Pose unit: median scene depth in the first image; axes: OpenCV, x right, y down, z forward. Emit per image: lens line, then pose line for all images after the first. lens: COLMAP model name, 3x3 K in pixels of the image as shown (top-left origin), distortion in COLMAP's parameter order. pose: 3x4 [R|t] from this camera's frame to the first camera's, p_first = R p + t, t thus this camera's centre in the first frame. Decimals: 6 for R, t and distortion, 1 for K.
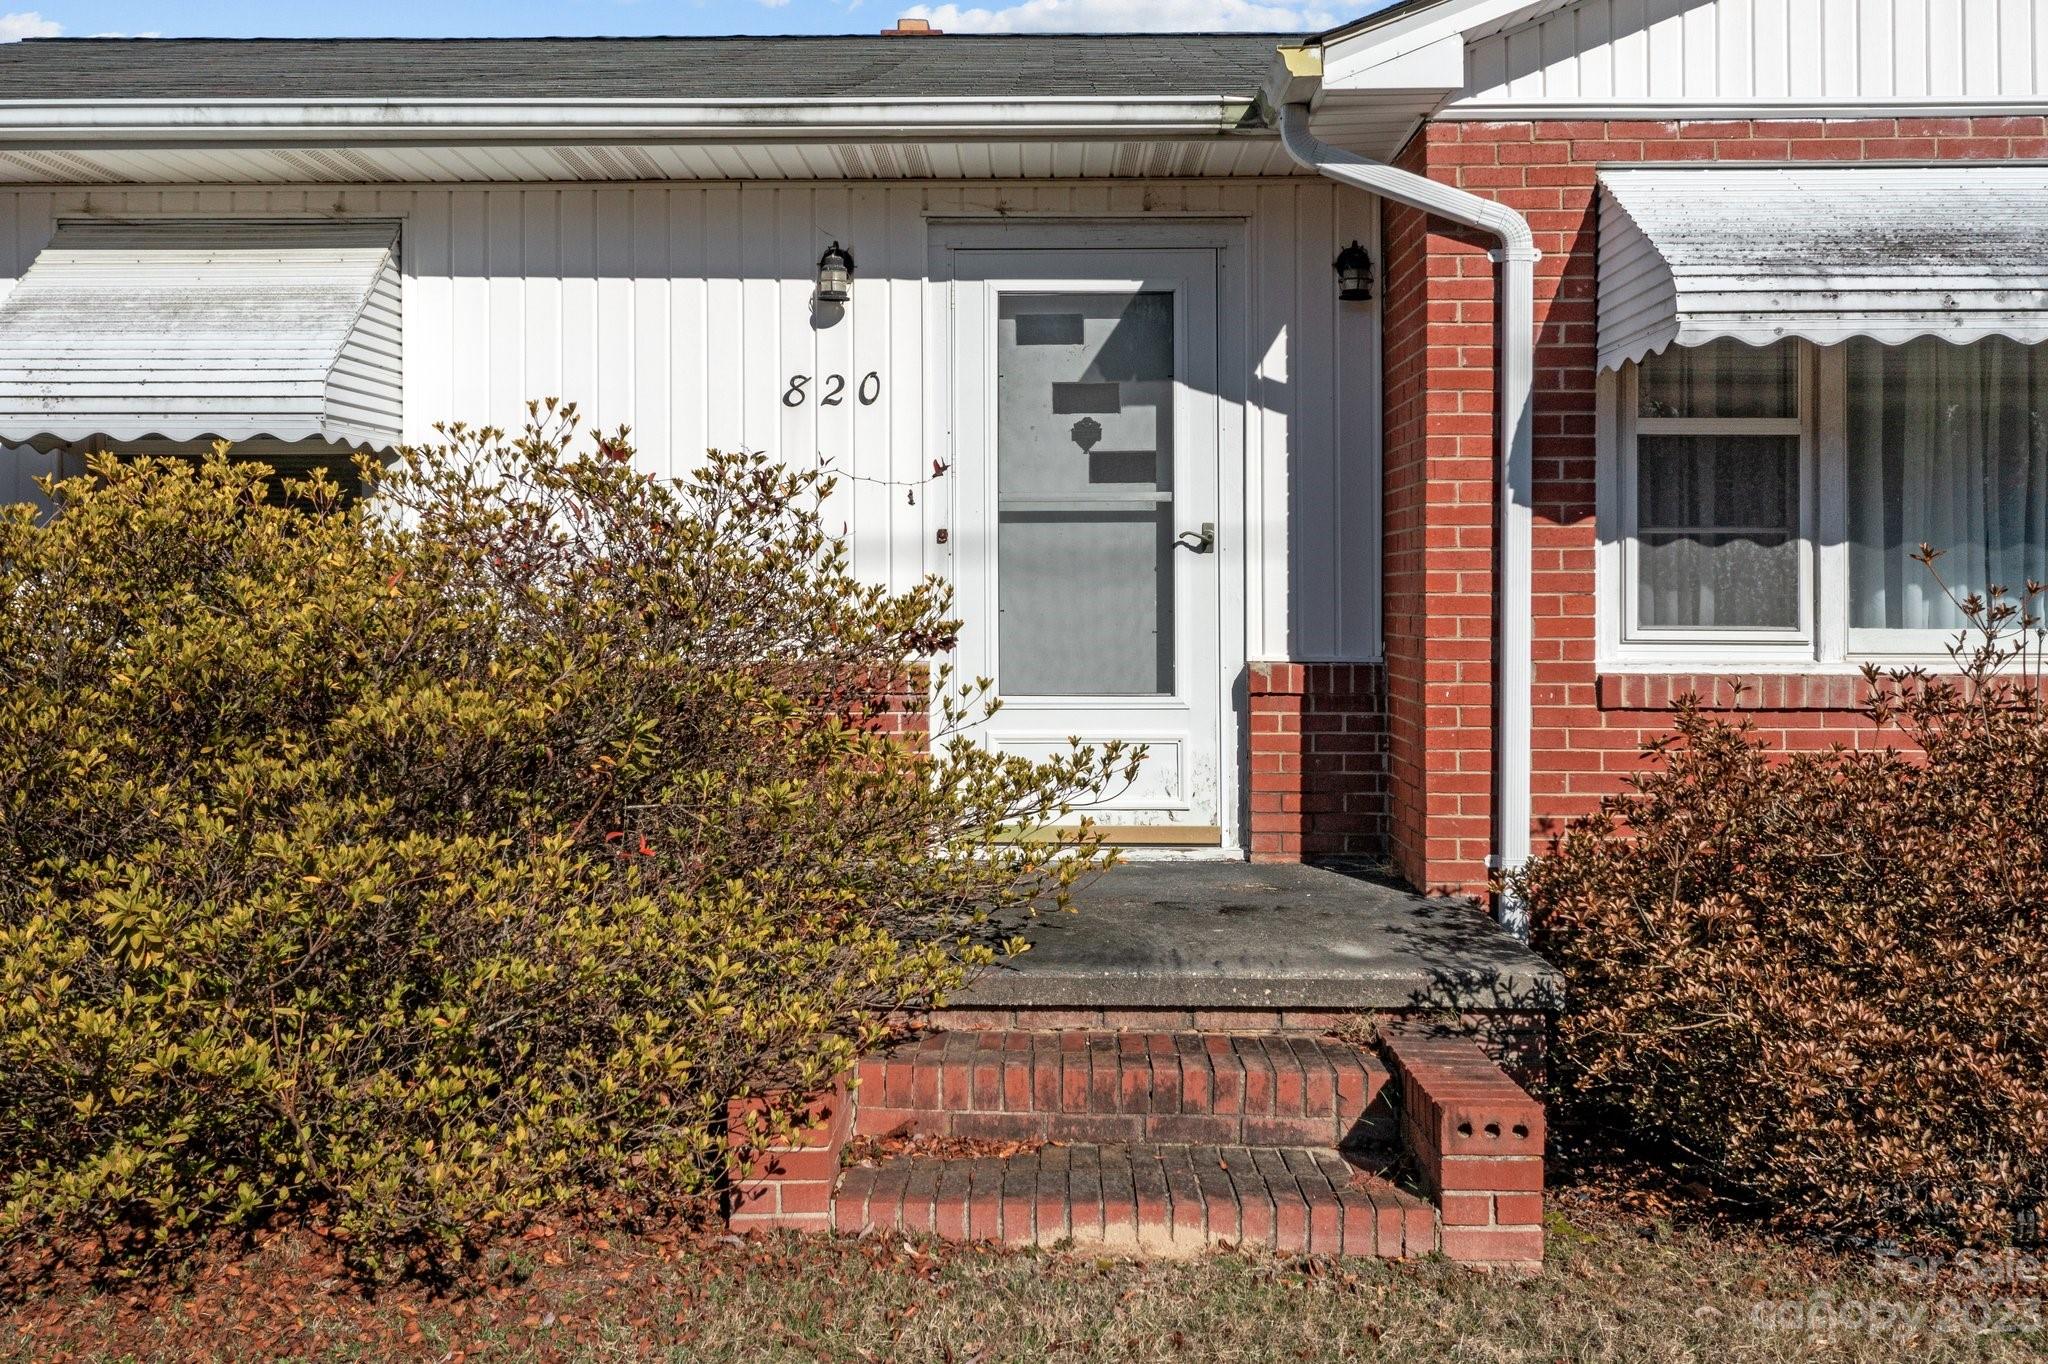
lens RADIAL K [[1618.7, 0, 1027.8], [0, 1618.7, 592.0], [0, 0, 1]] dist [-0.003930, -0.002622]
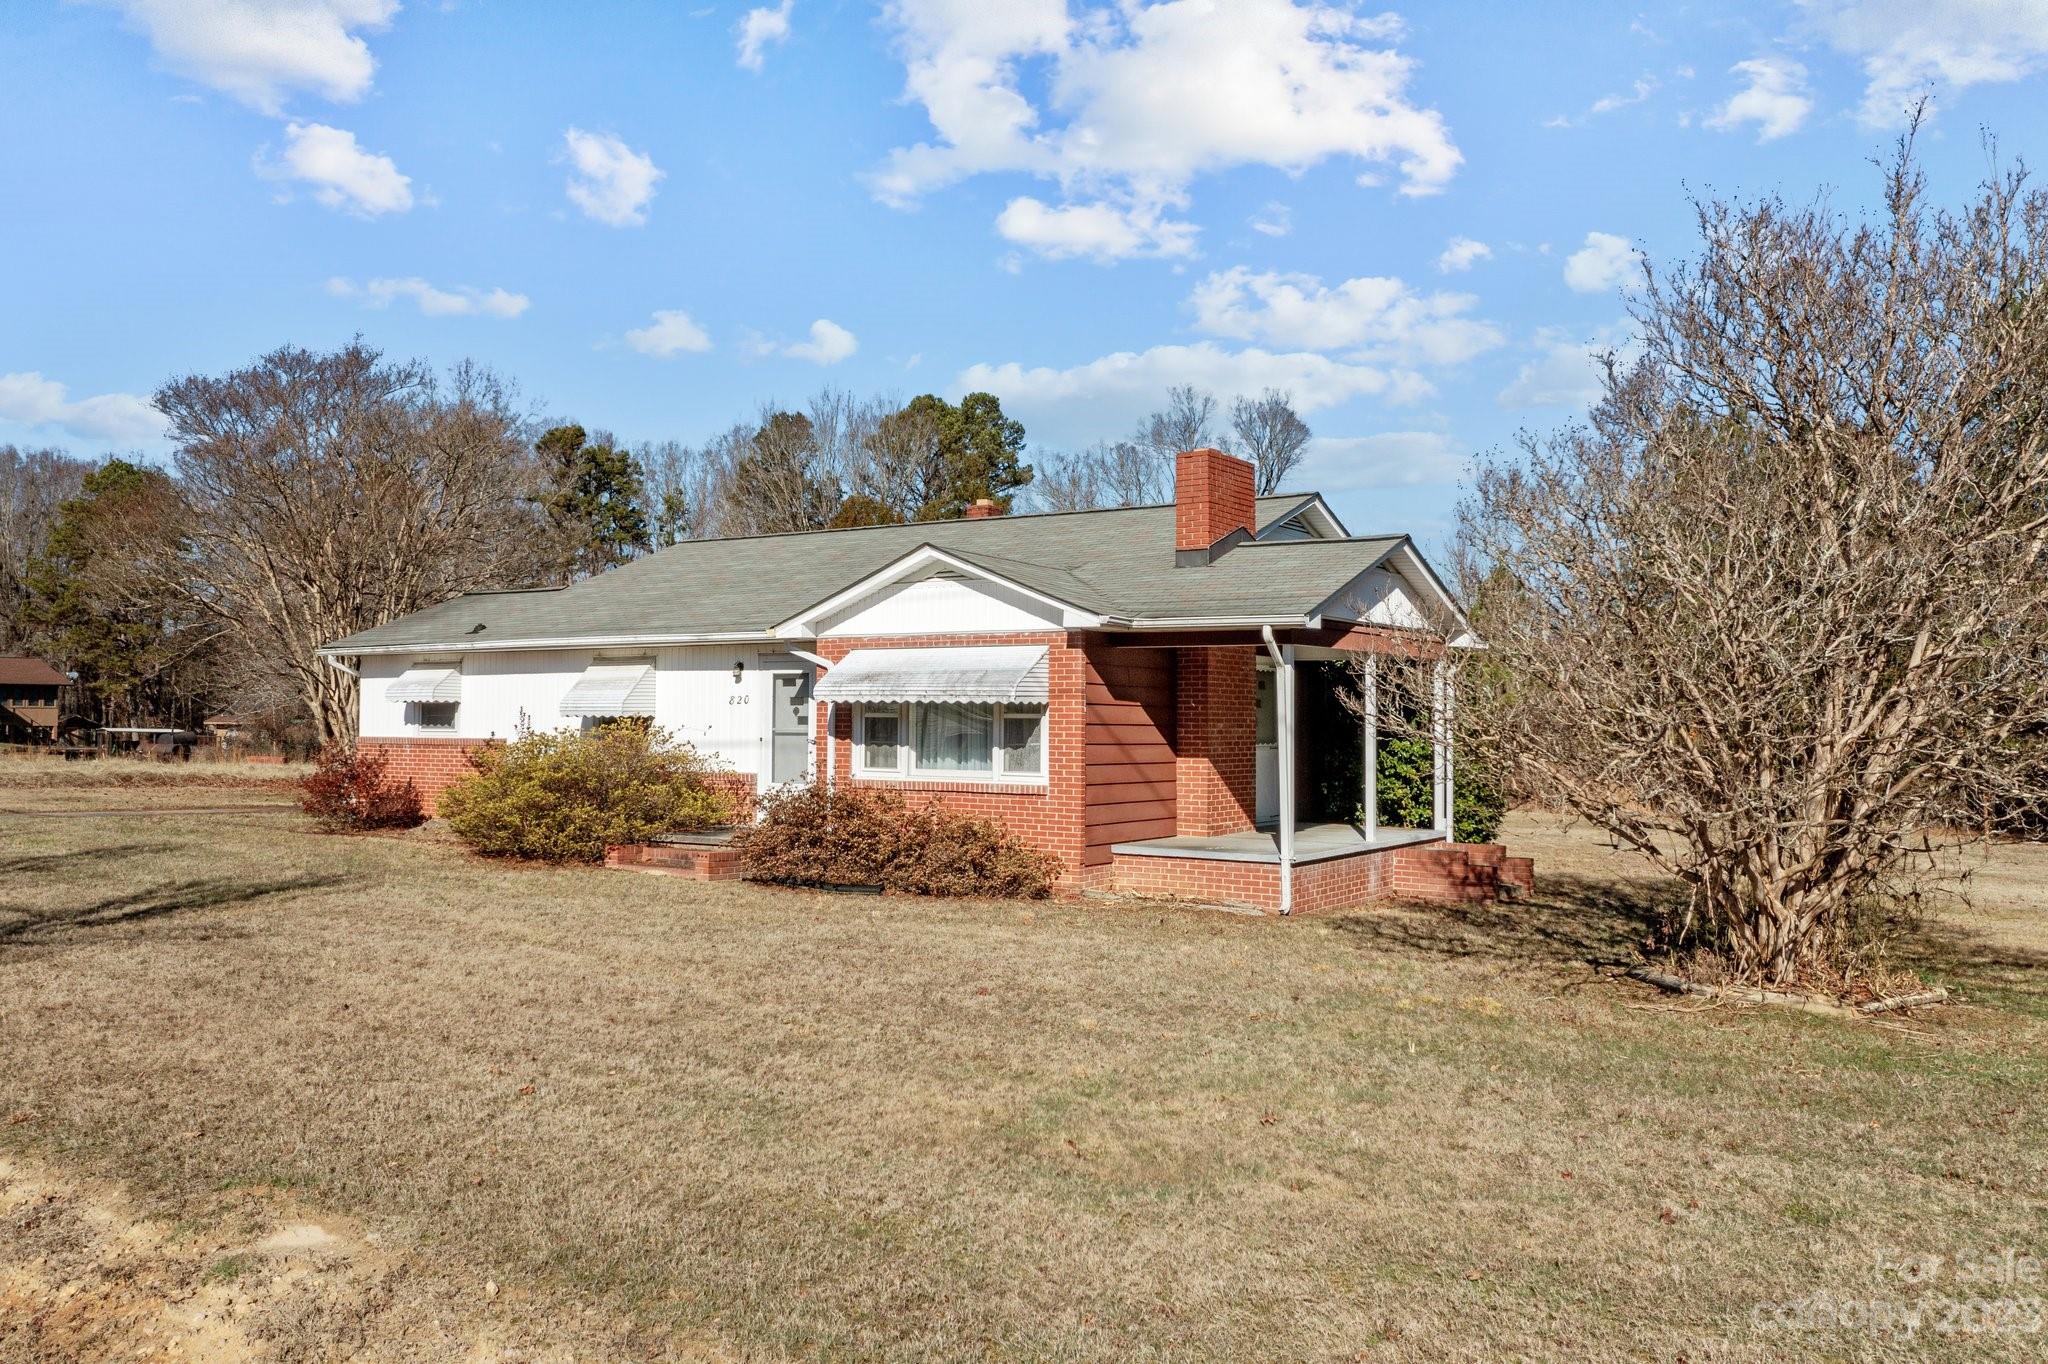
lens RADIAL K [[1583.7, 0, 1024.0], [0, 1583.7, 682.0], [0, 0, 1]] dist [0.002871, 0.004881]
pose [[0.854968, -0.010170, -0.518581, 2.397629], [-0.002926, 0.999697, -0.024428, -0.080810], [0.518672, 0.022403, 0.854680, -1.833066]]
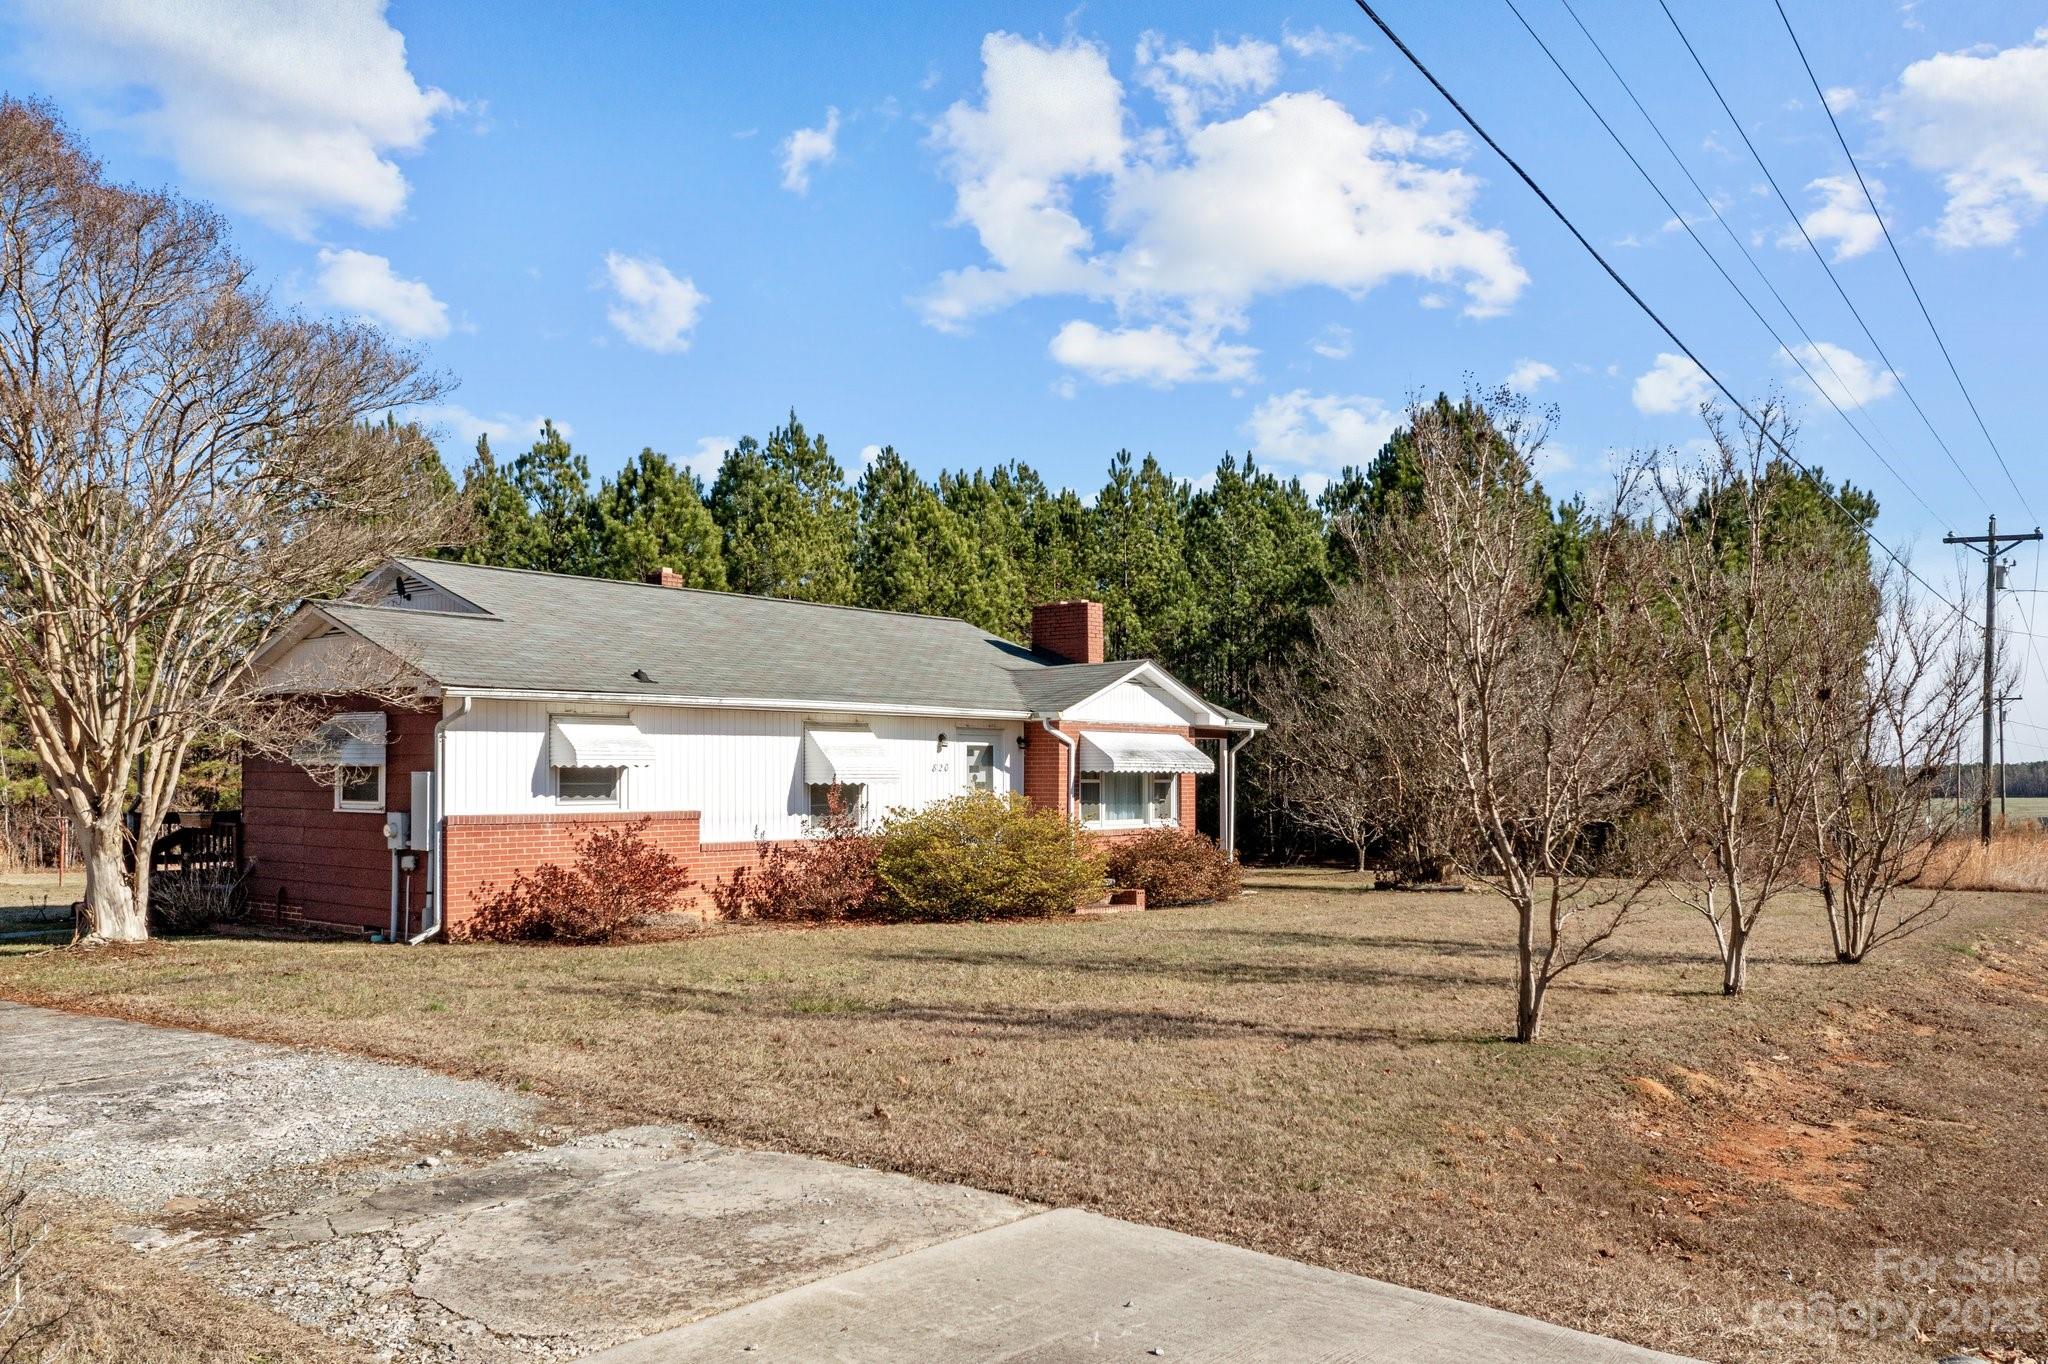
lens RADIAL K [[1651.7, 0, 1024.0], [0, 1651.7, 682.0], [0, 0, 1]] dist [-0.007483, -0.004736]
pose [[0.610605, 0.044535, 0.790682, -3.444535], [0.000181, 0.998410, -0.056375, -0.108205], [-0.791936, 0.034566, 0.609625, -1.813885]]
